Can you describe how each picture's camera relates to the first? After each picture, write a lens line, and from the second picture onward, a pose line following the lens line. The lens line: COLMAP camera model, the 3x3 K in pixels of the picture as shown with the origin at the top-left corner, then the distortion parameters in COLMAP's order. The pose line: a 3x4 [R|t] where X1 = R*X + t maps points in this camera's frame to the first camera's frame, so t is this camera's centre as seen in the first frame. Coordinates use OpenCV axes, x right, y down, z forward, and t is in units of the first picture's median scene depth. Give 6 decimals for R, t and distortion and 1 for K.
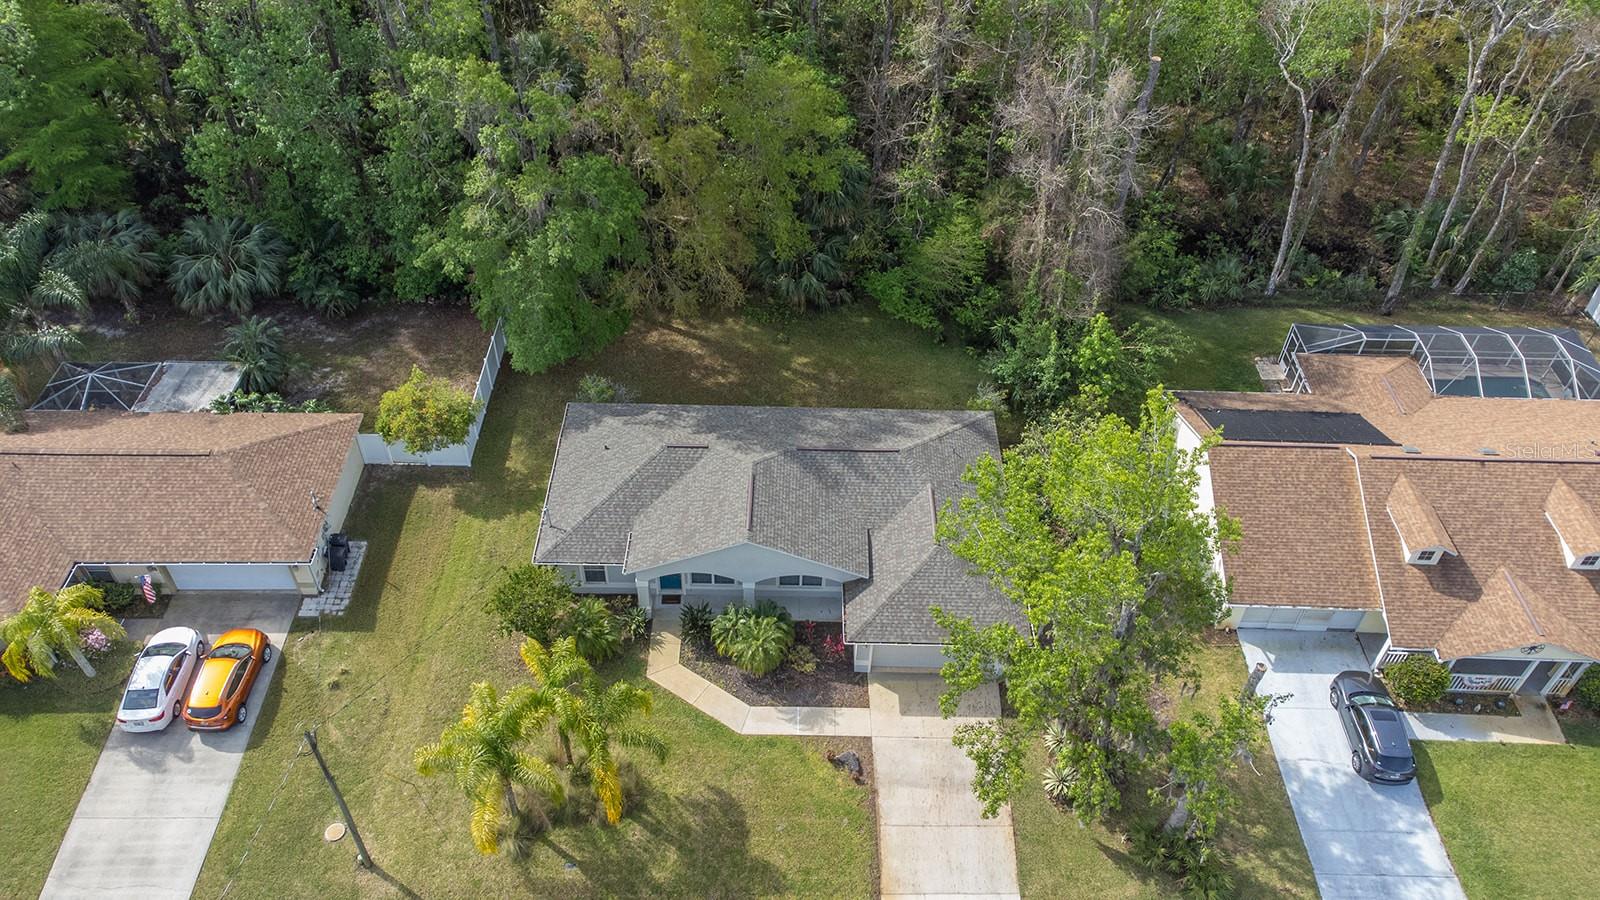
lens RADIAL K [[1197.2, 0, 805.6], [0, 1197.2, 443.4], [0, 0, 1]] dist [0.048593, 0.013155]
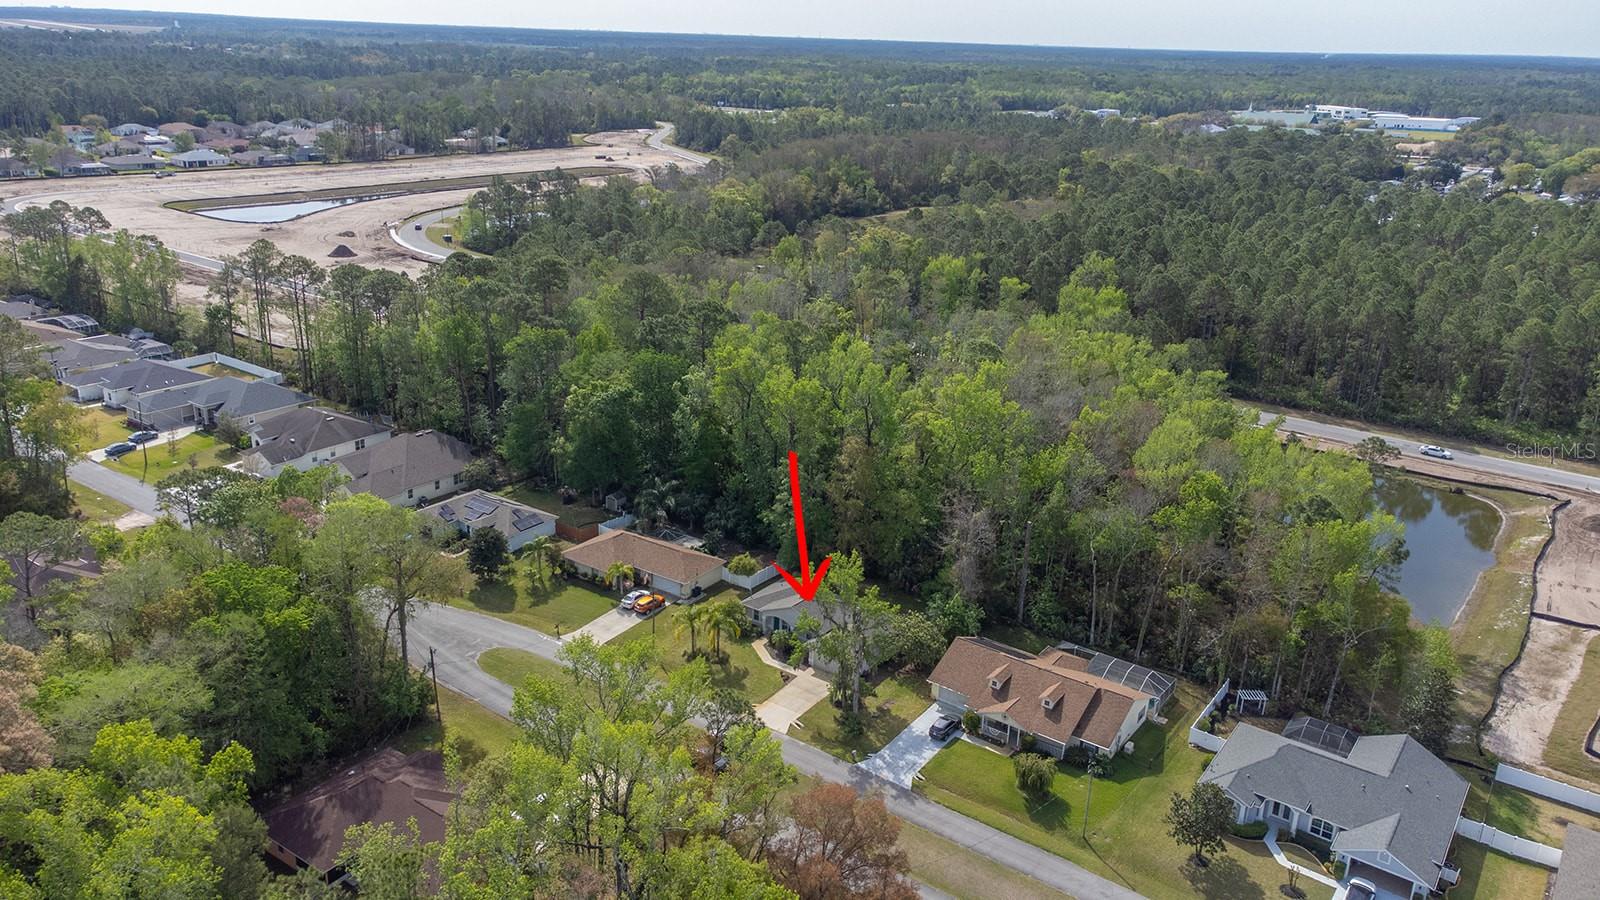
lens RADIAL K [[1197.2, 0, 805.6], [0, 1197.2, 443.4], [0, 0, 1]] dist [0.048593, 0.013155]
pose [[0.816376, 0.192549, -0.544477, 1.572264], [-0.408489, 0.858973, -0.308710, 0.652829], [0.408249, 0.474436, 0.779899, -1.593788]]
